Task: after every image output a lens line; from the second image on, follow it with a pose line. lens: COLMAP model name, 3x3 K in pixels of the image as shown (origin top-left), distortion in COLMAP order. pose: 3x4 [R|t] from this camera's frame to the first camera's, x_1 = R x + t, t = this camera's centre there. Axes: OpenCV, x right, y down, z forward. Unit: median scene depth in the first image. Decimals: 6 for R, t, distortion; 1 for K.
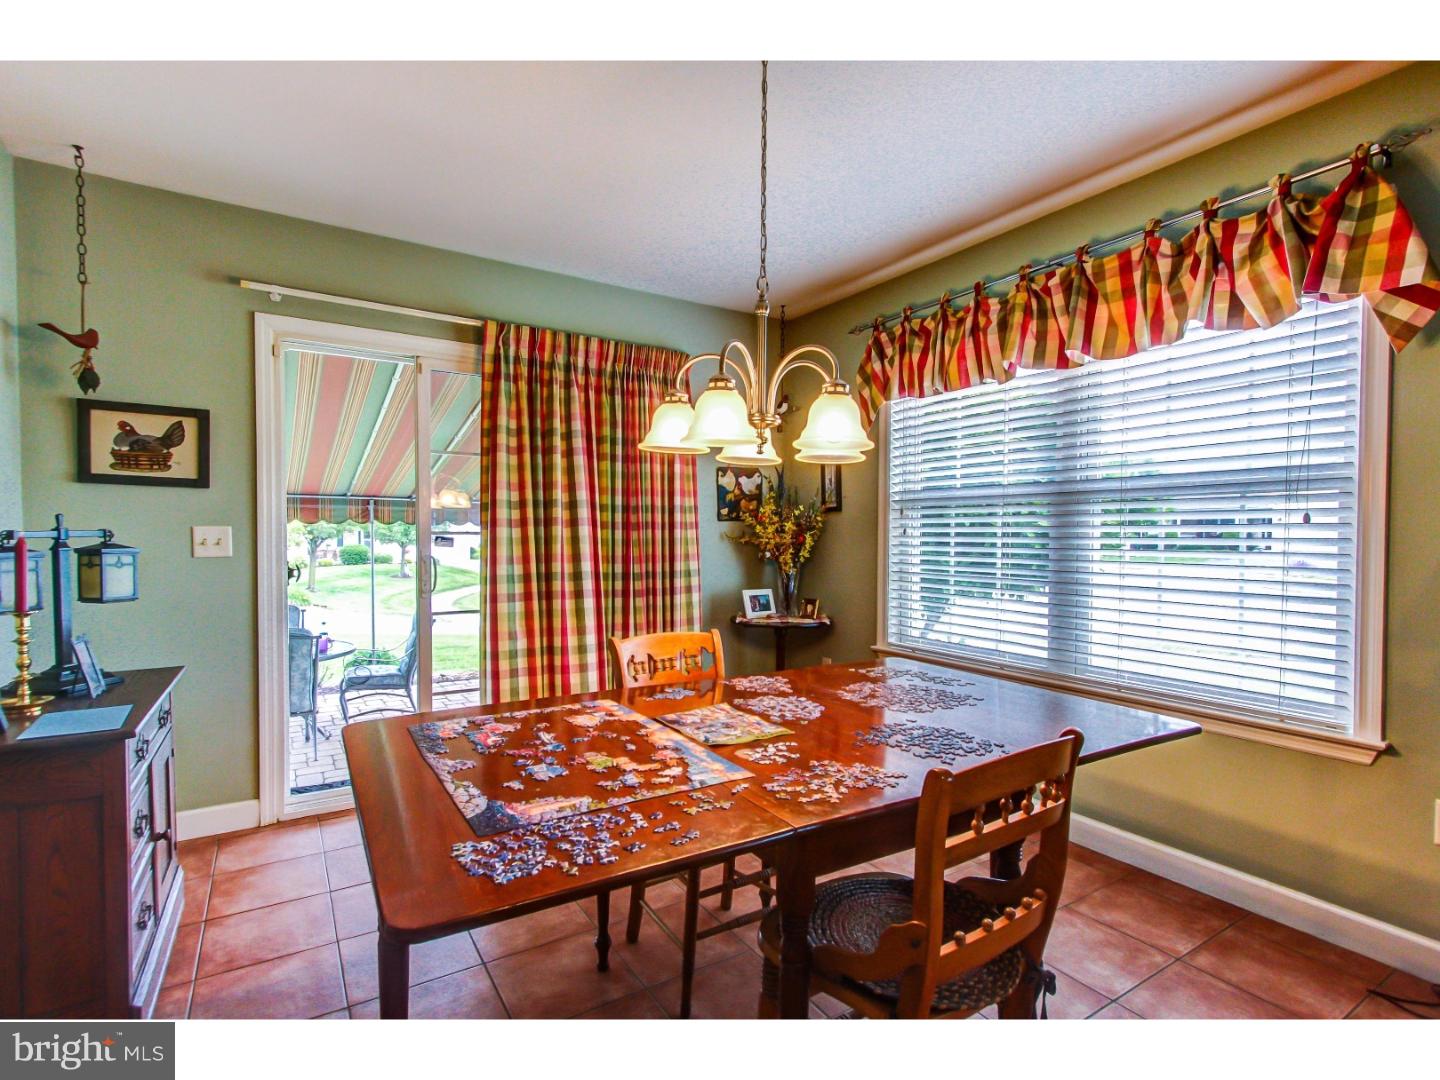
lens RADIAL K [[698.0, 0, 696.7], [0, 698.0, 548.9], [0, 0, 1]] dist [-0.003531, -0.000679]
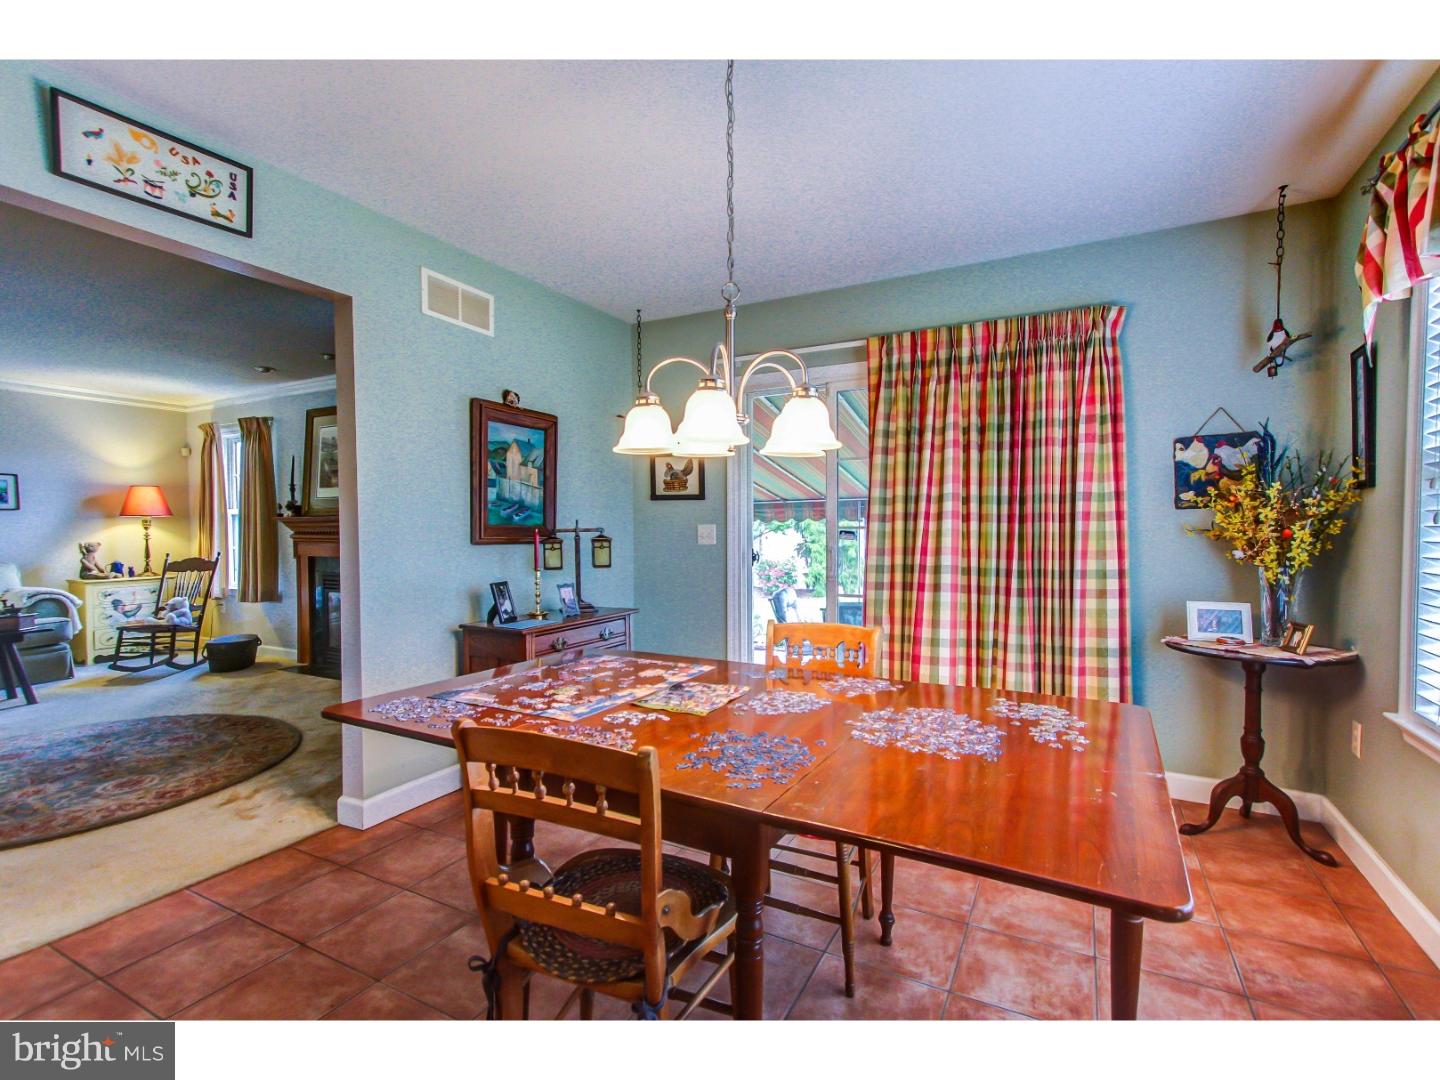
lens RADIAL K [[659.0, 0, 720.0], [0, 659.0, 552.5], [0, 0, 1]] dist [-0.002421, -0.000306]
pose [[0.507039, 0.024190, -0.861584, 0.583365], [-0.011384, 0.999707, 0.021369, -0.002959], [0.861848, -0.001027, 0.507166, 0.298902]]
